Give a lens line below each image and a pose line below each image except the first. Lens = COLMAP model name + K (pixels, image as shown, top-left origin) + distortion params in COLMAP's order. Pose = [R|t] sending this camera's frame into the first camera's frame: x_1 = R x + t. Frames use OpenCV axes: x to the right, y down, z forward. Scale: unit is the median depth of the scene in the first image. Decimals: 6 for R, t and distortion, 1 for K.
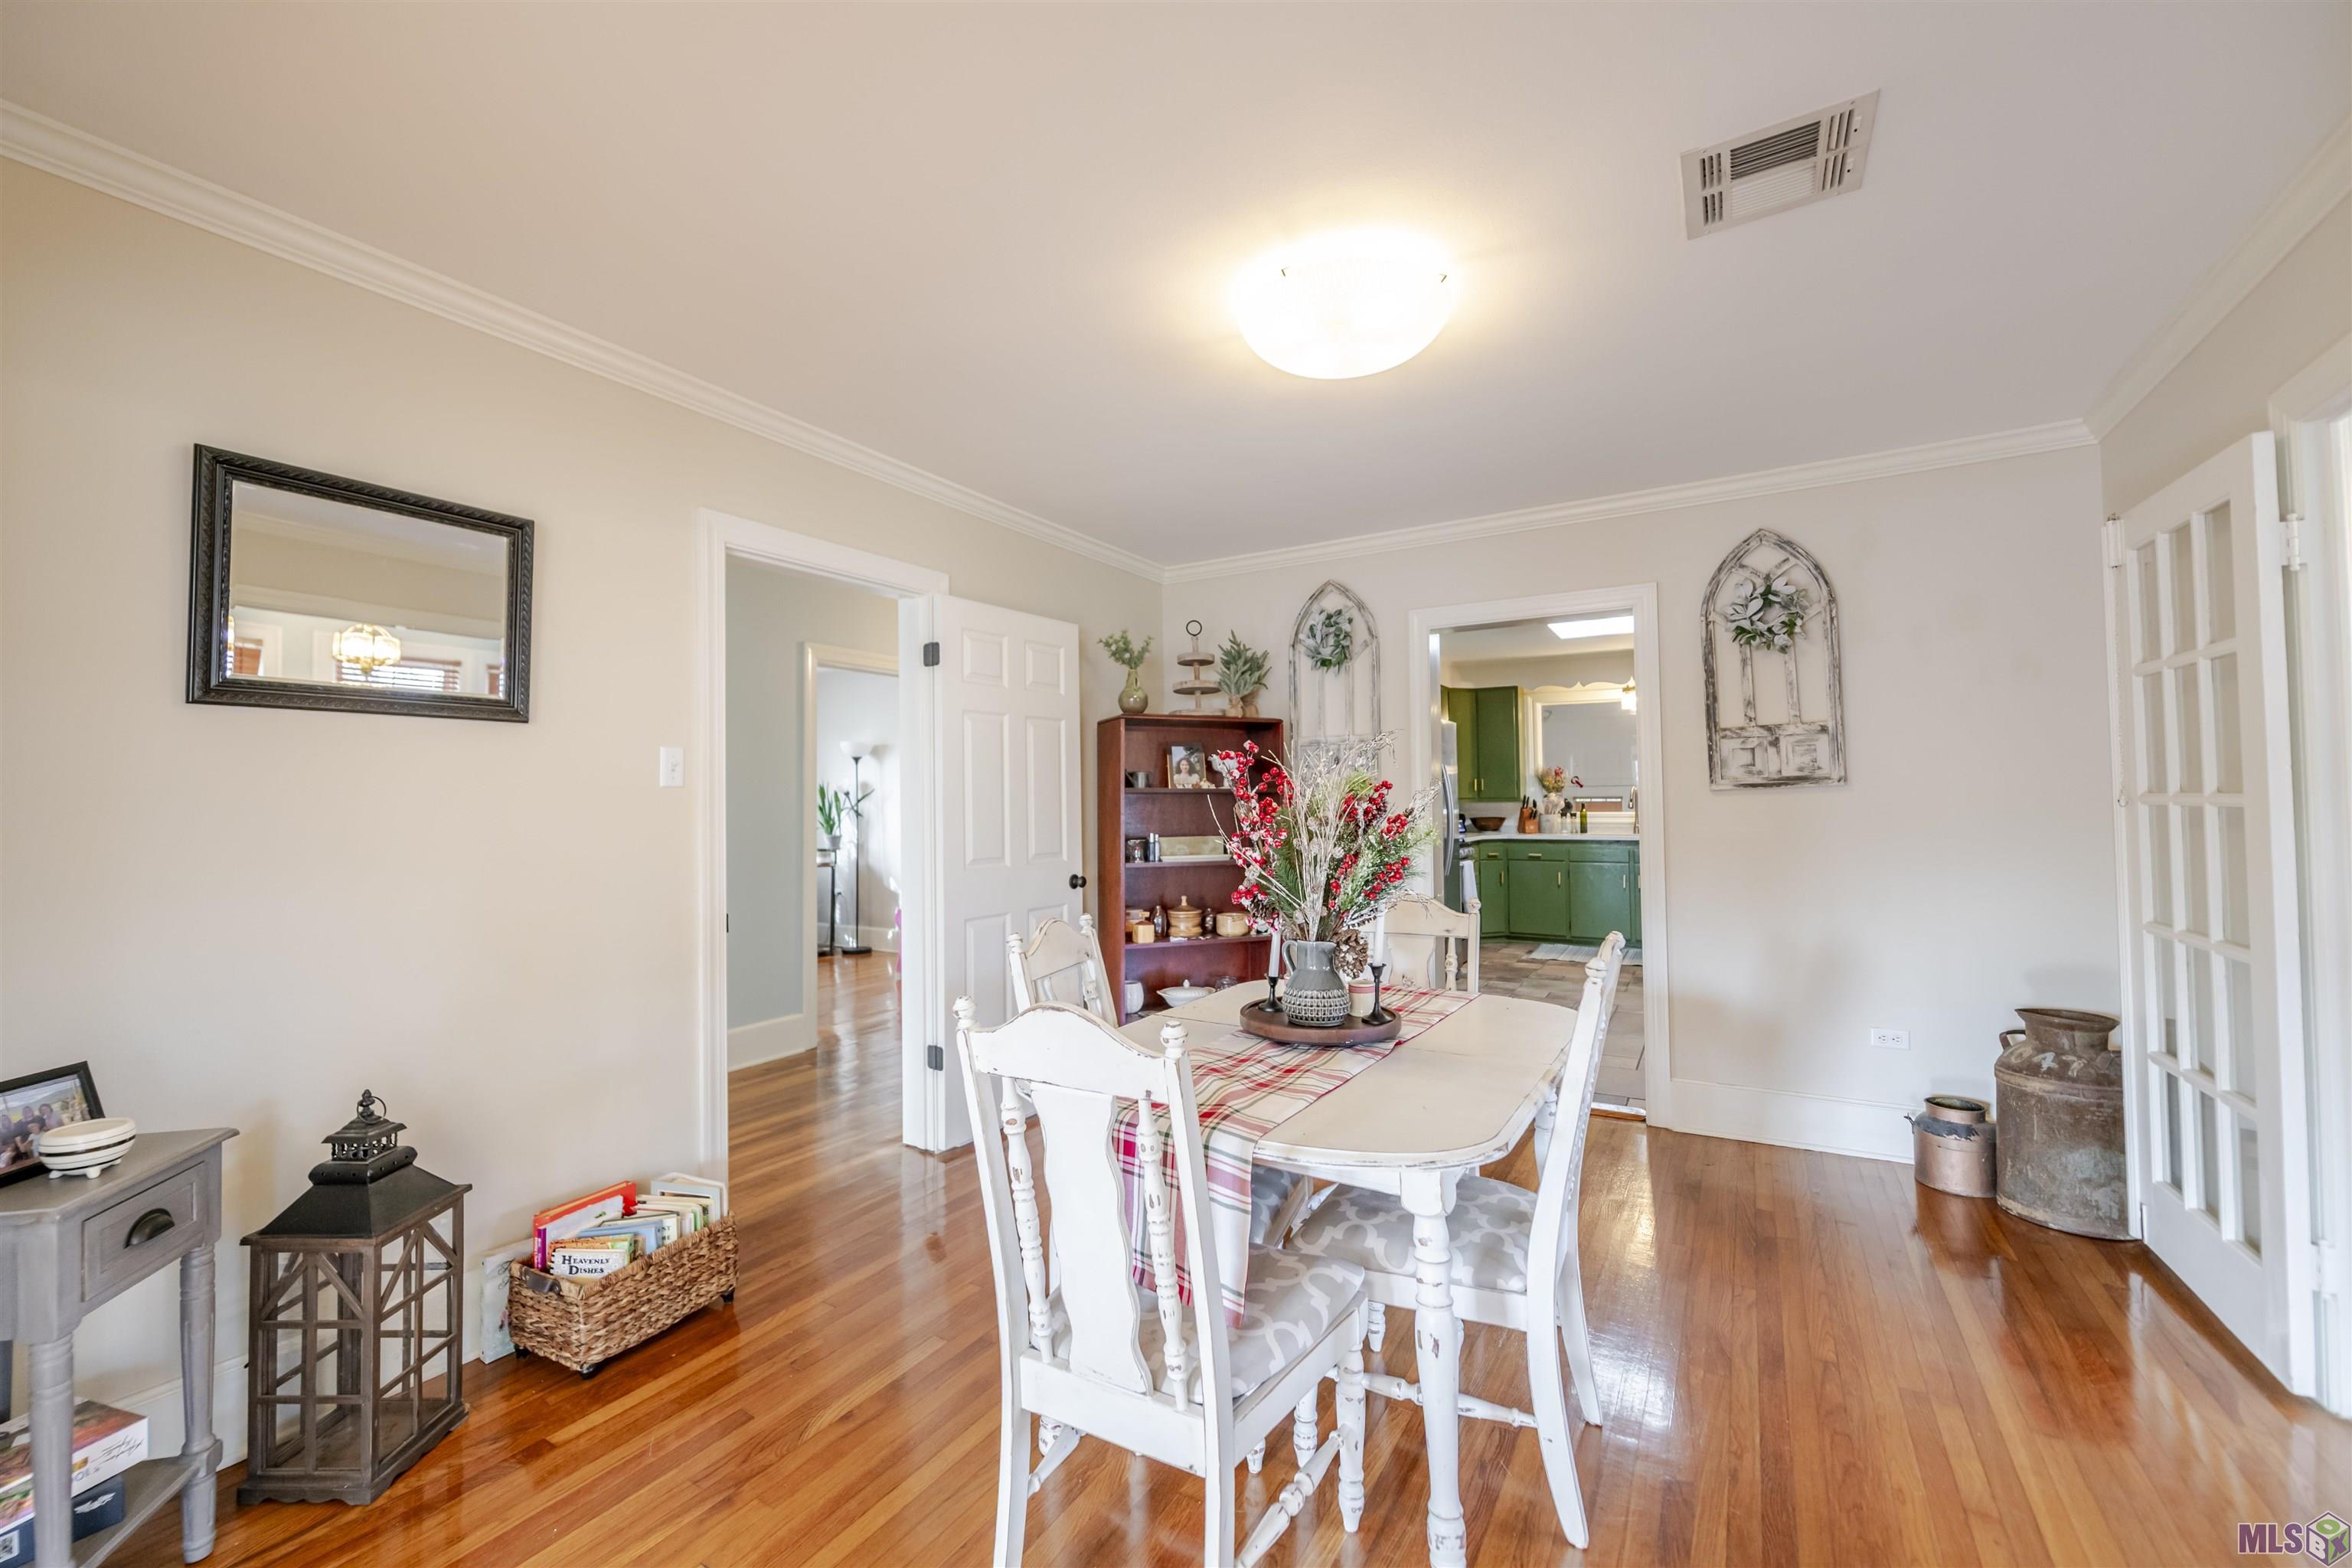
lens RADIAL K [[965.4, 0, 1185.3], [0, 965.4, 774.6], [0, 0, 1]] dist [-0.002624, -0.000692]
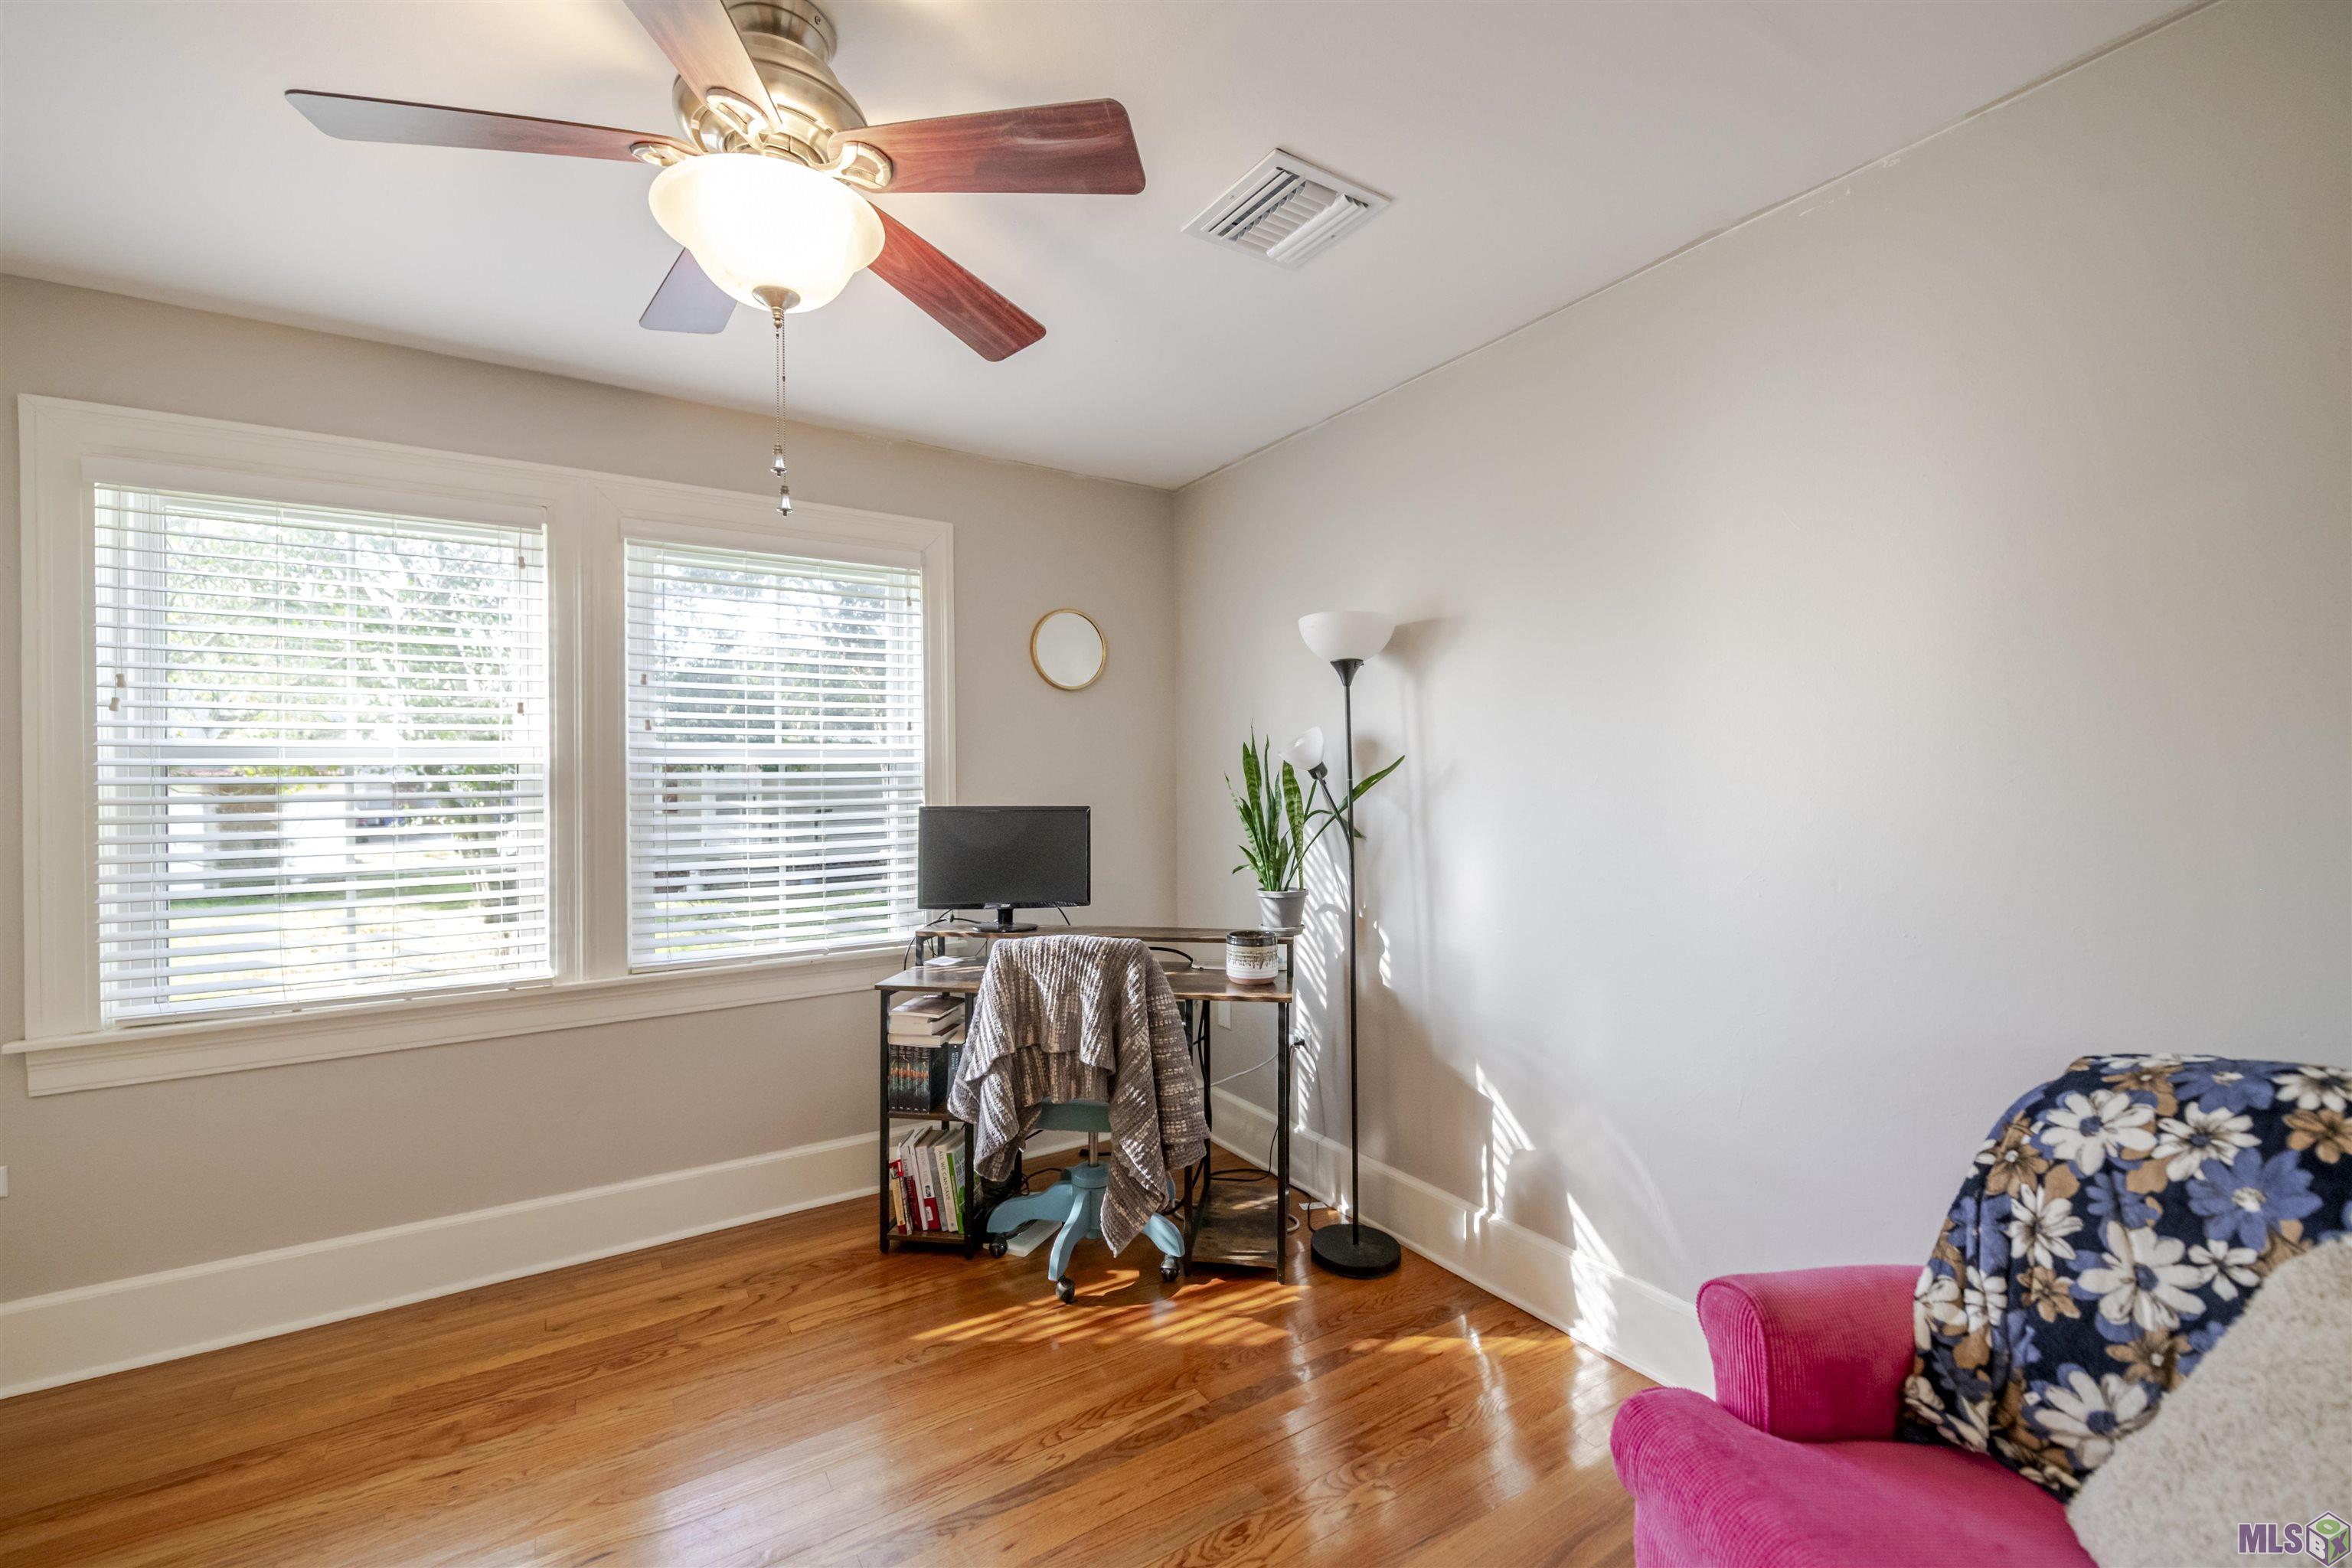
lens RADIAL K [[965.4, 0, 1171.6], [0, 965.4, 788.6], [0, 0, 1]] dist [-0.002624, -0.000692]
pose [[0.884814, 0.009374, -0.465851, -0.238500], [0.005723, 0.999504, 0.030982, 0.015492], [0.465910, -0.030080, 0.884321, 0.674942]]
